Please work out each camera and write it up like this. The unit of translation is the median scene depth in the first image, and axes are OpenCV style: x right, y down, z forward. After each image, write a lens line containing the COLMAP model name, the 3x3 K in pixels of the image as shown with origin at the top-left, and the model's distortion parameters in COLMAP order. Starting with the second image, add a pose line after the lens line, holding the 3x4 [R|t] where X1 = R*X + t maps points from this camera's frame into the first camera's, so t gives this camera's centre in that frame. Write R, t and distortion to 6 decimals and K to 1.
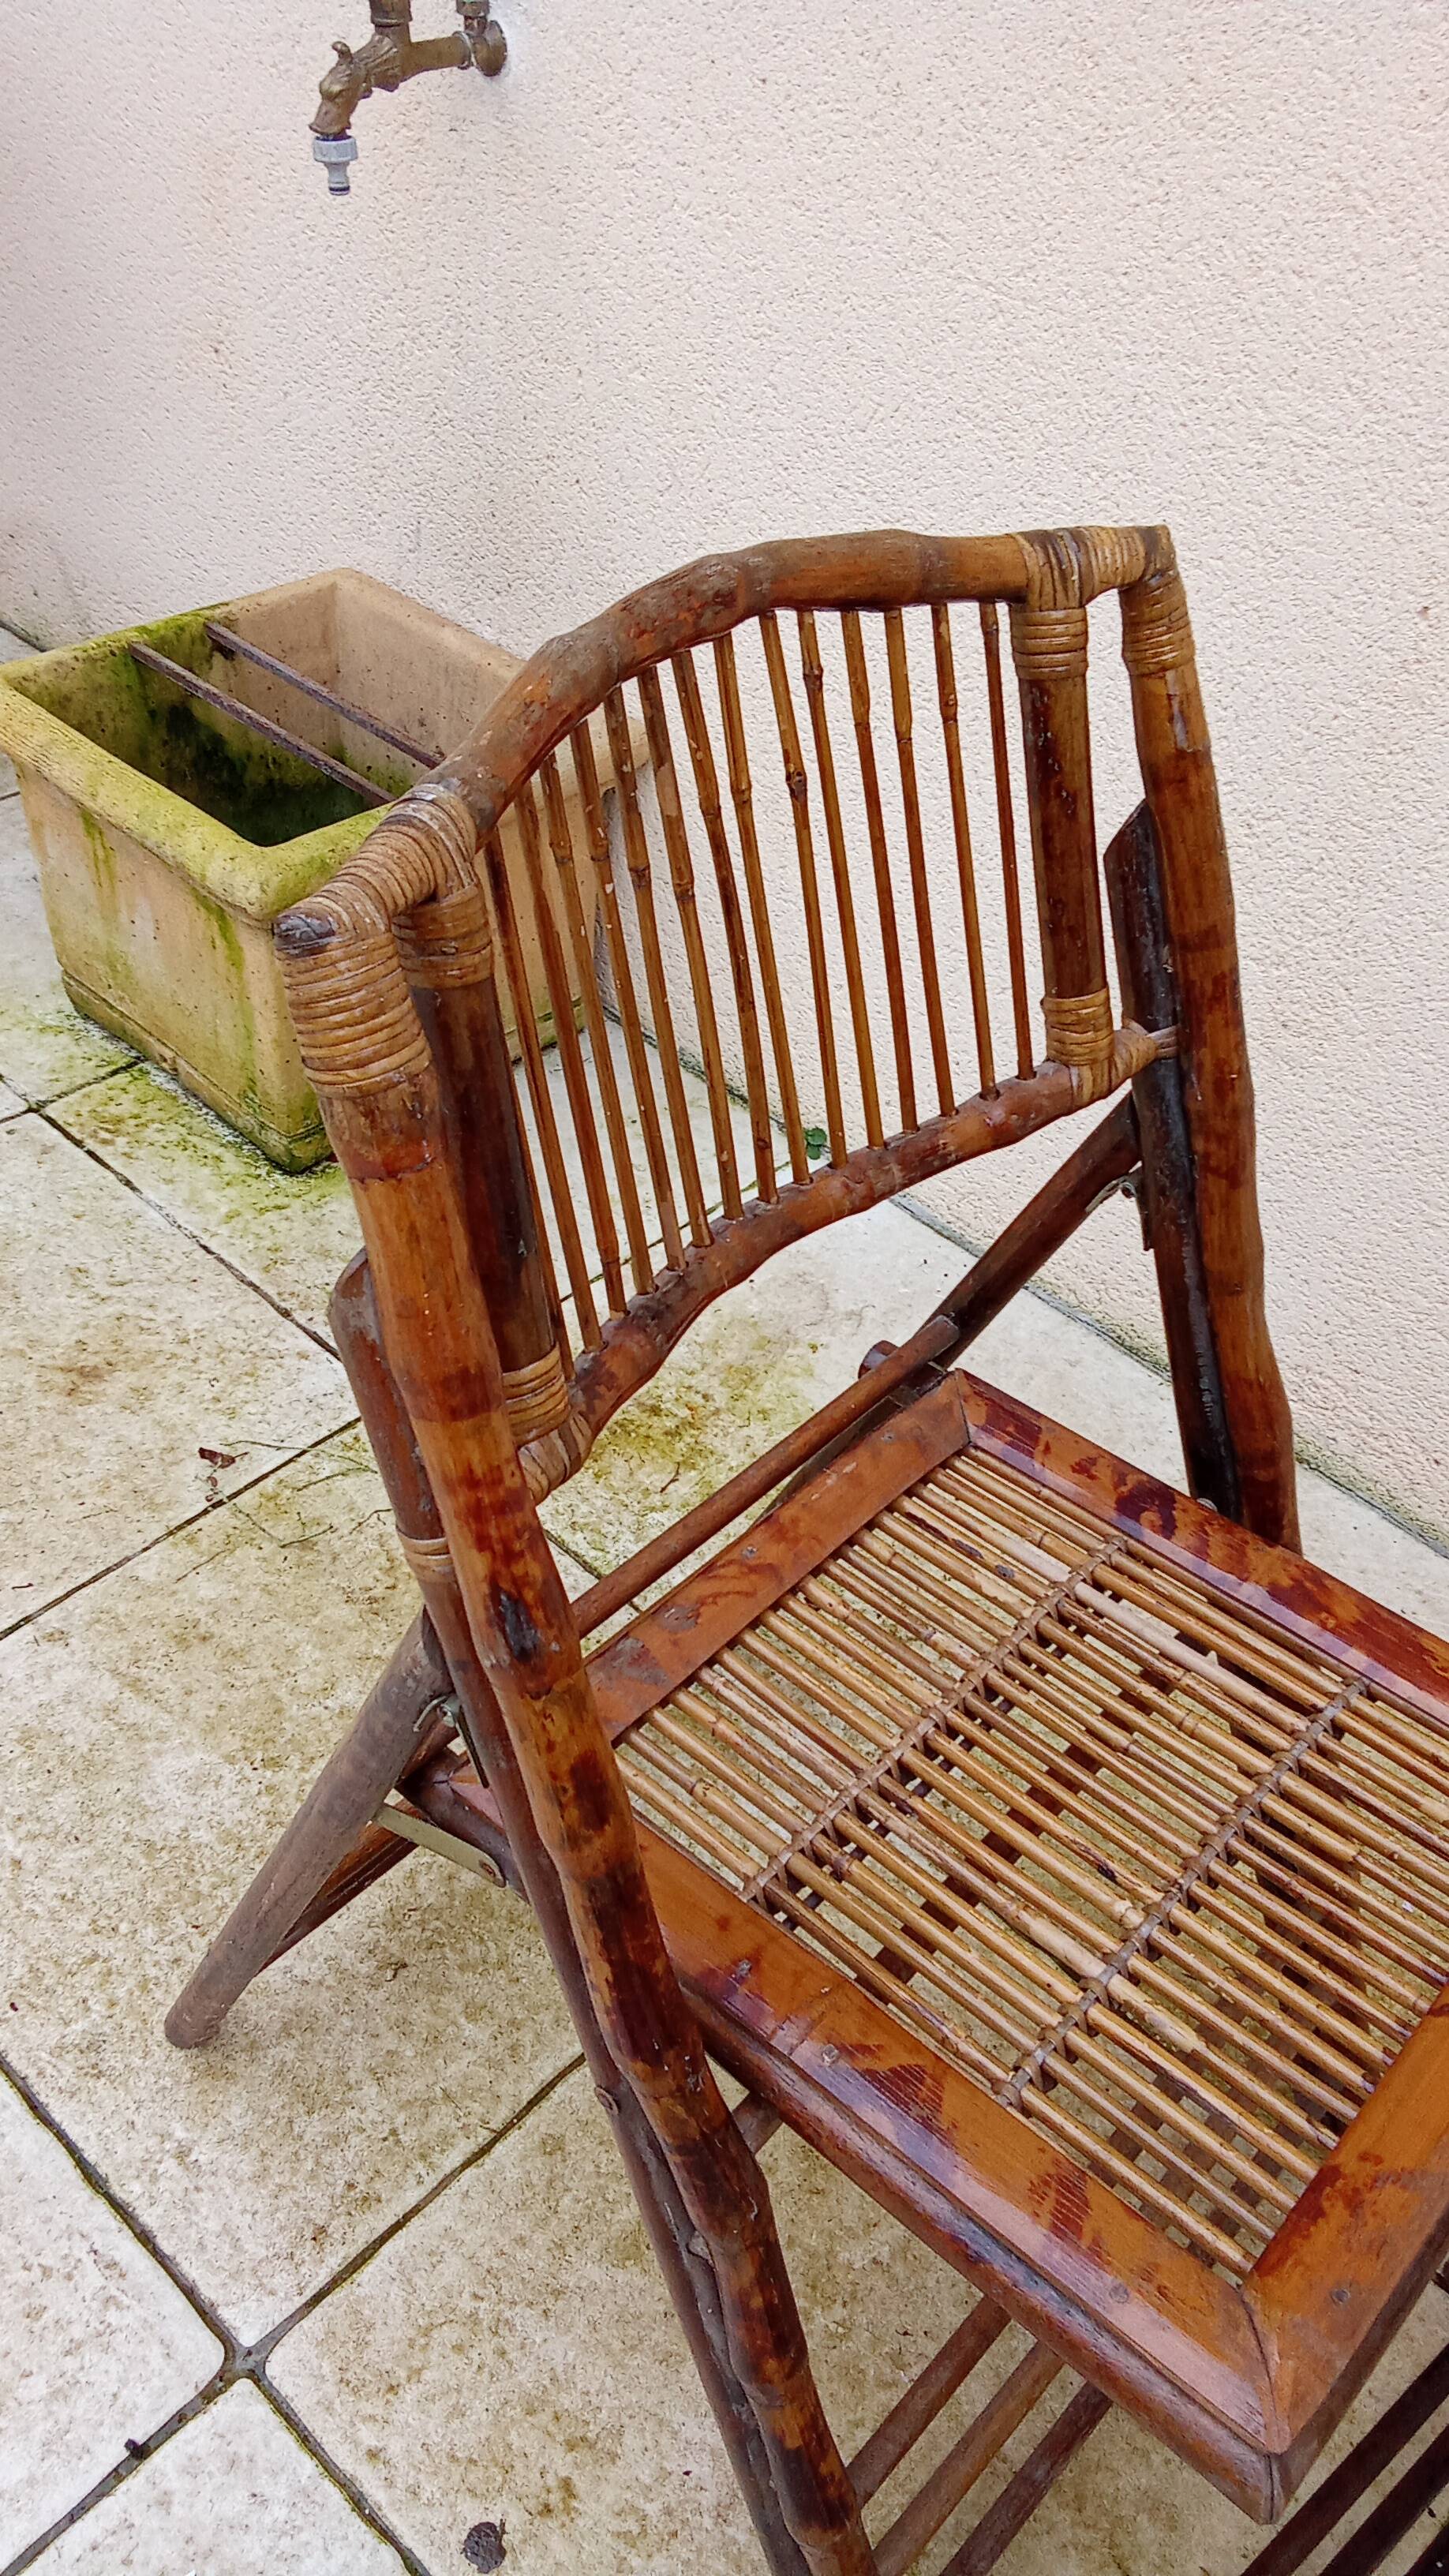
lens RADIAL K [[1978.4, 0, 747.0], [0, 1978.4, 1334.9], [0, 0, 1]] dist [0.048409, -0.084007]
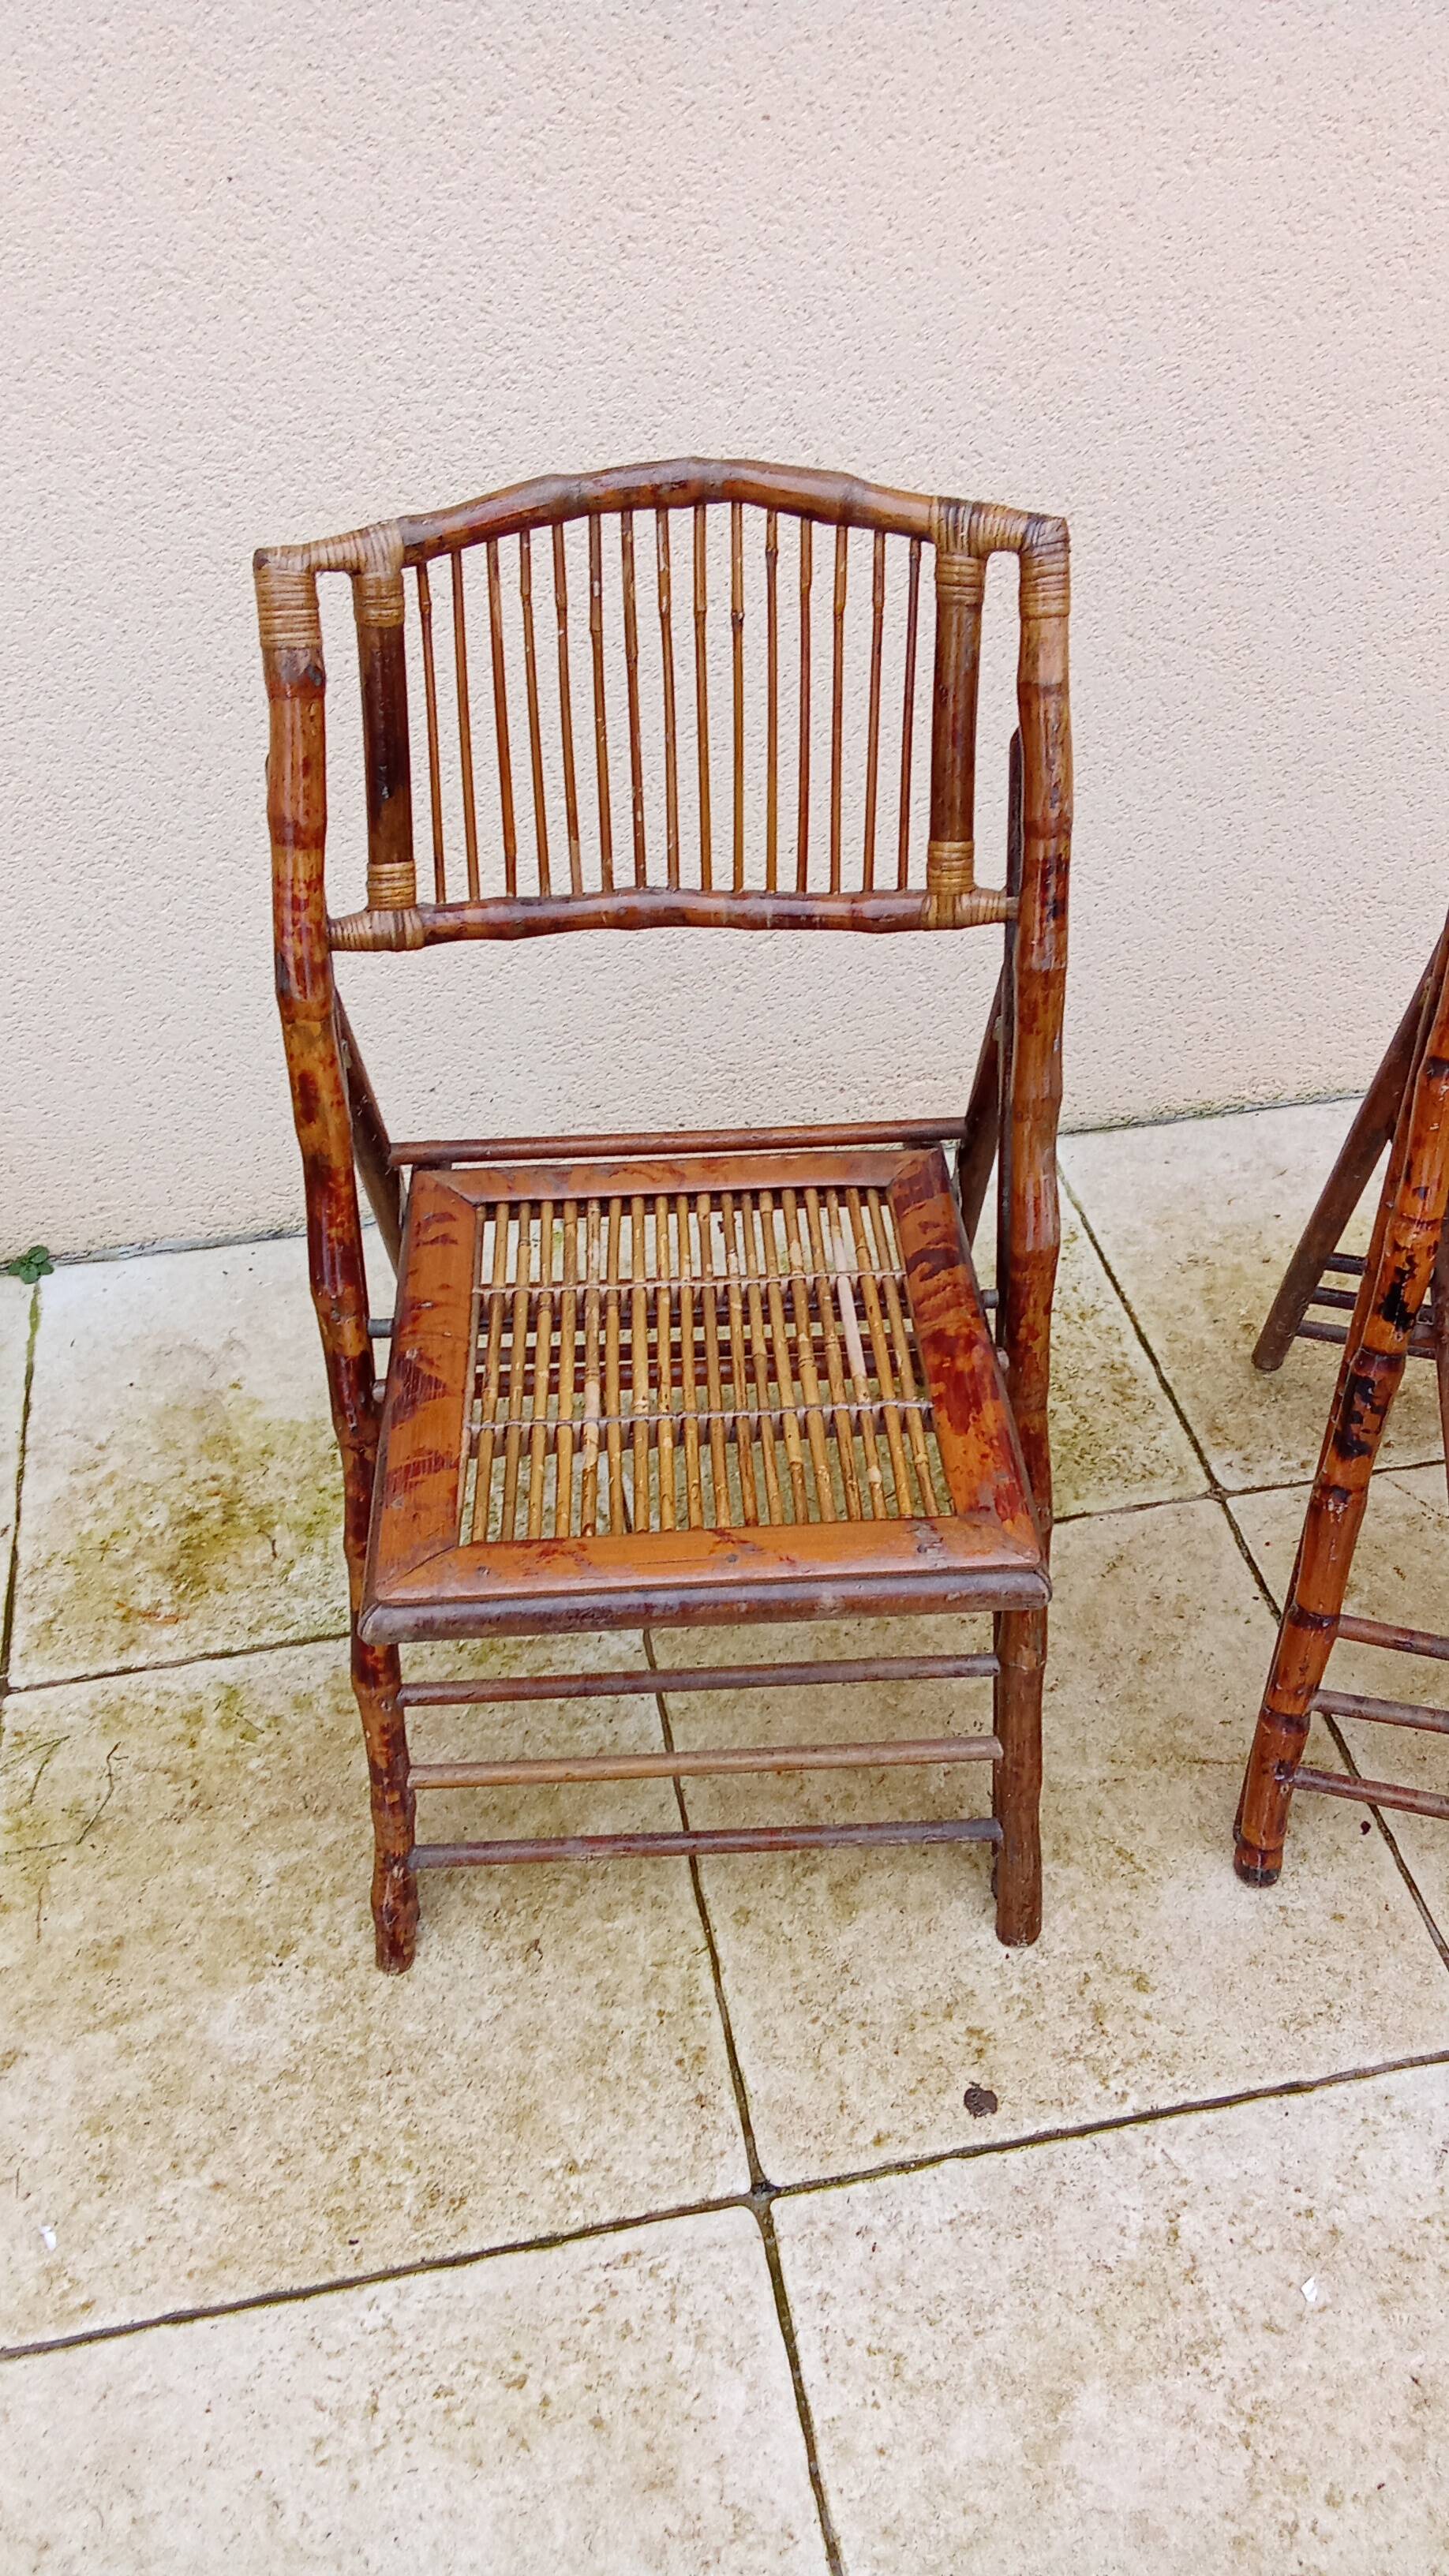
lens RADIAL K [[1978.4, 0, 753.0], [0, 1978.4, 1313.4], [0, 0, 1]] dist [0.048409, -0.084007]
pose [[0.573565, -0.625706, 0.528692, -0.555665], [0.598236, 0.760846, 0.251449, -0.198497], [-0.559586, 0.172060, 0.810715, -0.070297]]
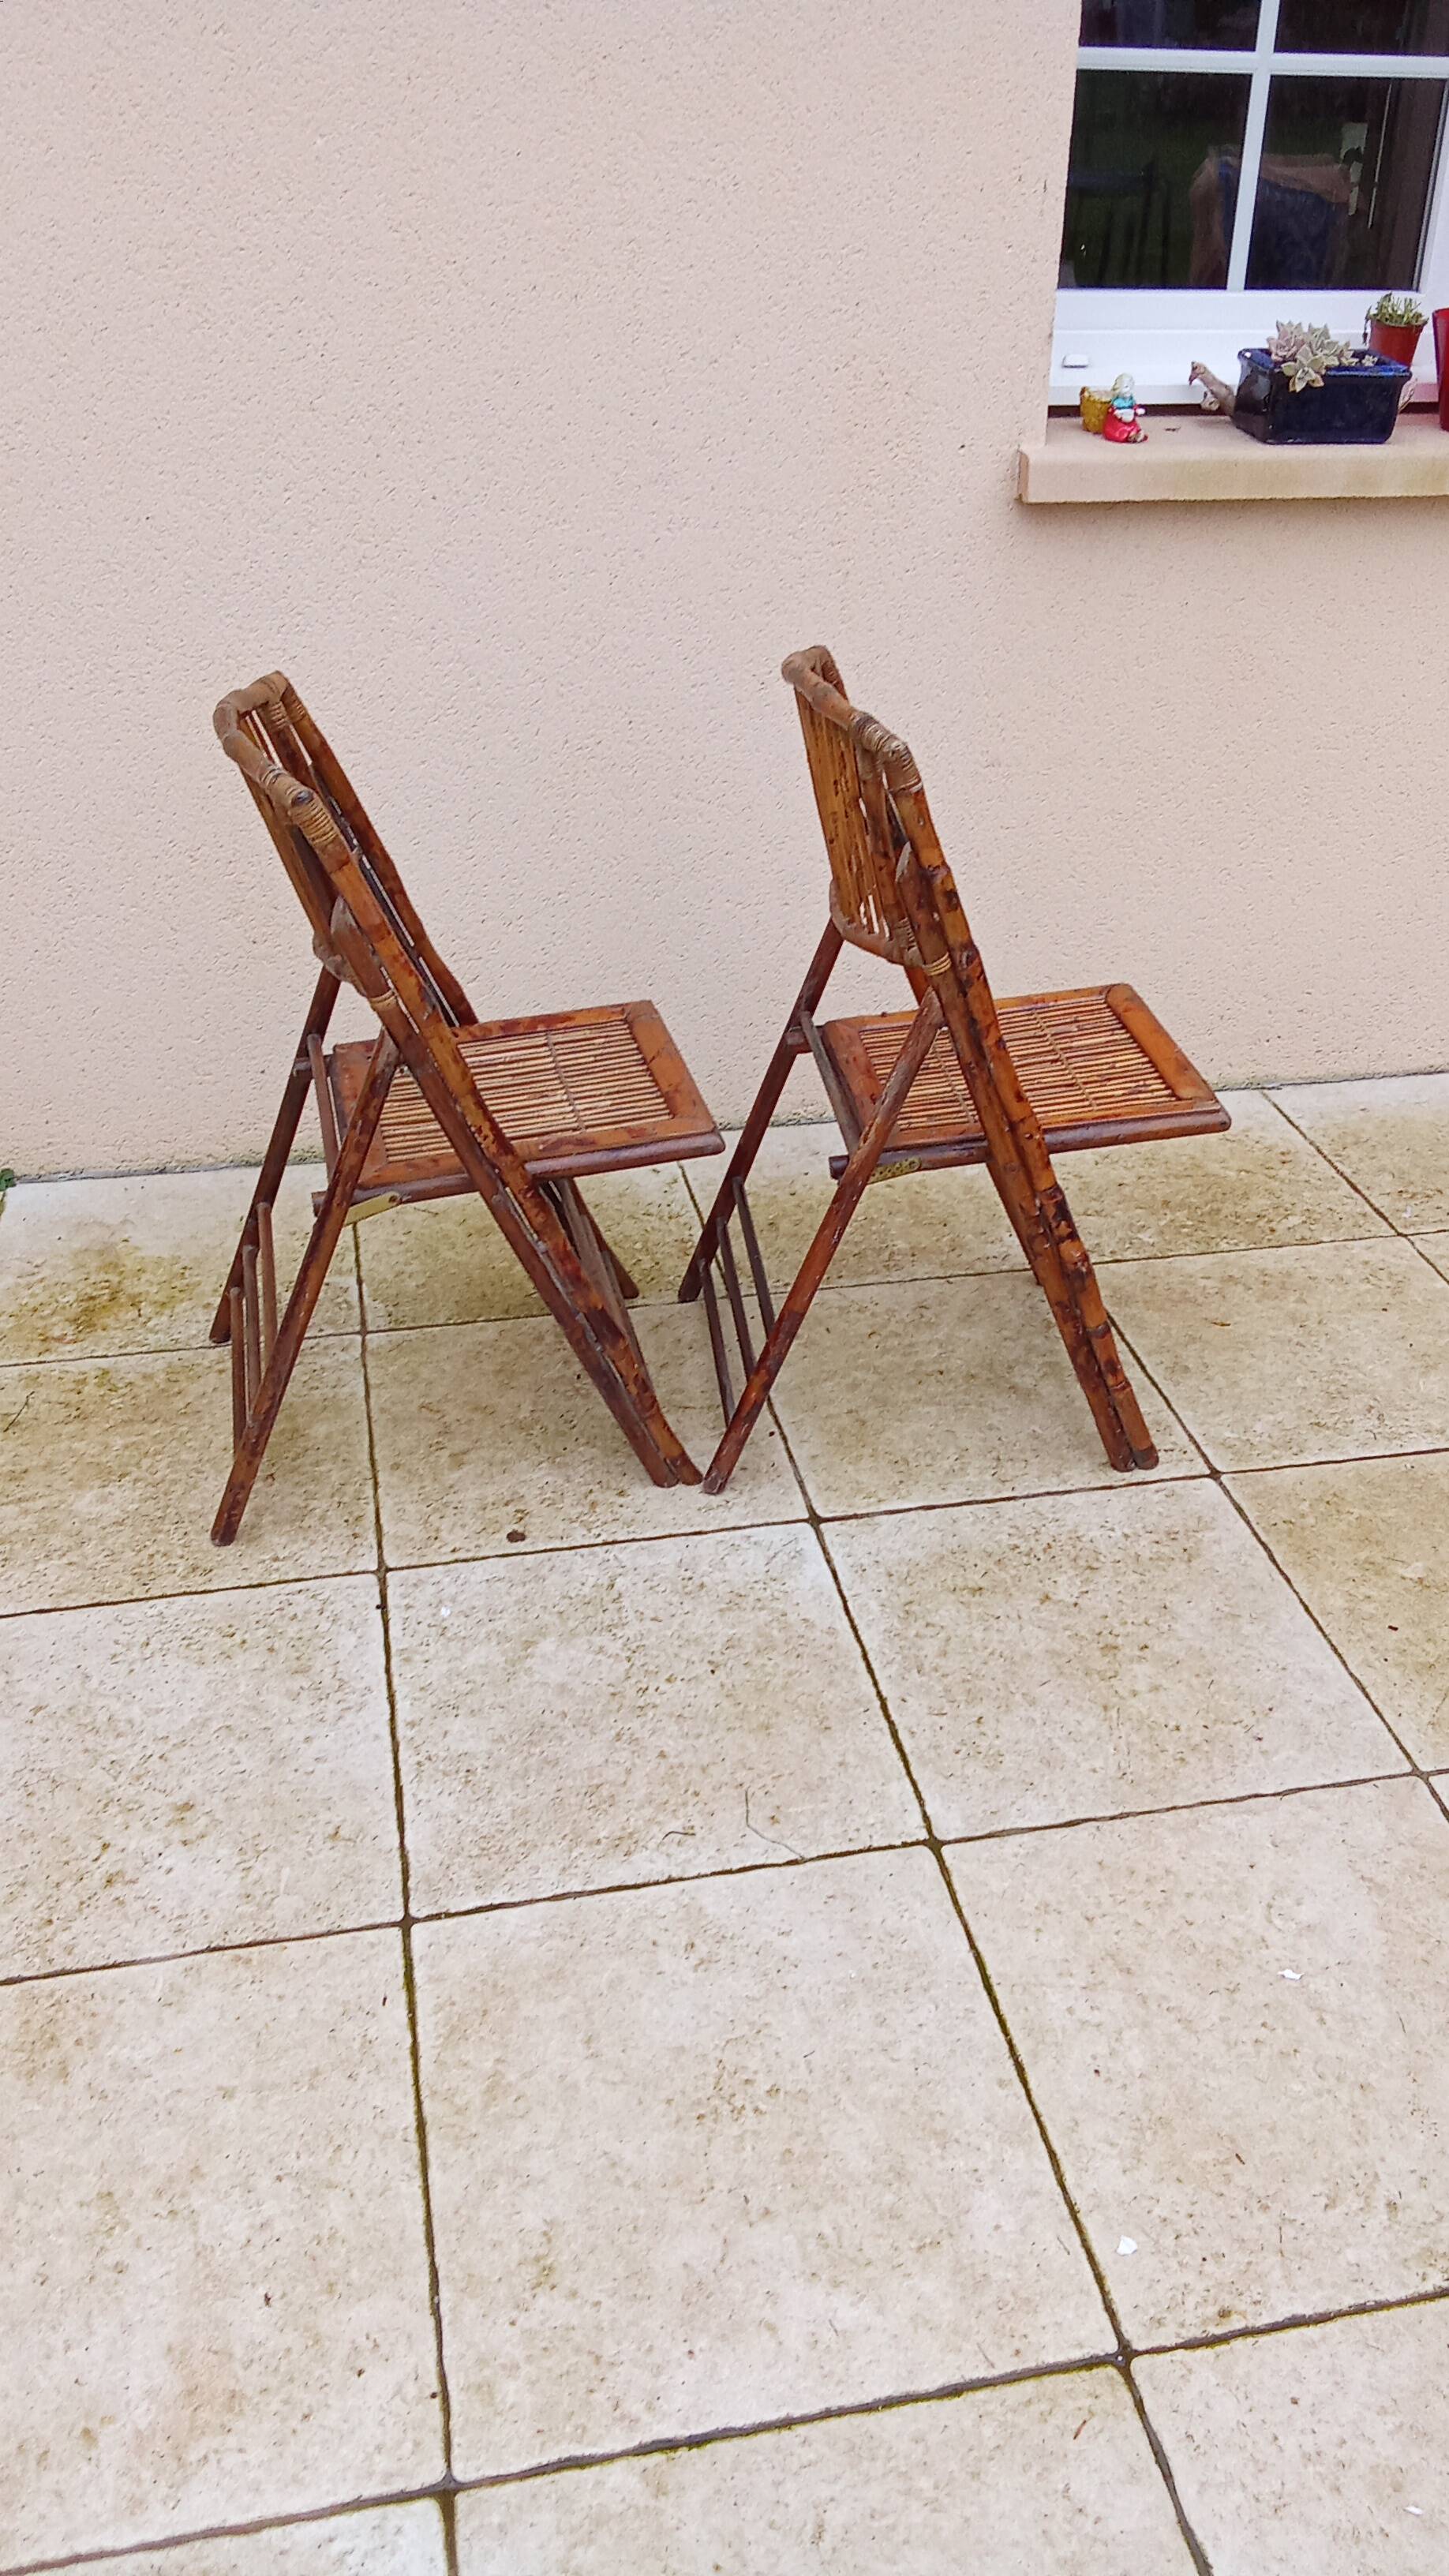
lens RADIAL K [[1937.6, 0, 745.7], [0, 1937.6, 1370.6], [0, 0, 1]] dist [0.050332, -0.089667]
pose [[0.571387, -0.523294, 0.632203, -1.227149], [0.589206, 0.797805, 0.127842, 0.307332], [-0.571273, 0.299451, 0.764183, -0.875434]]
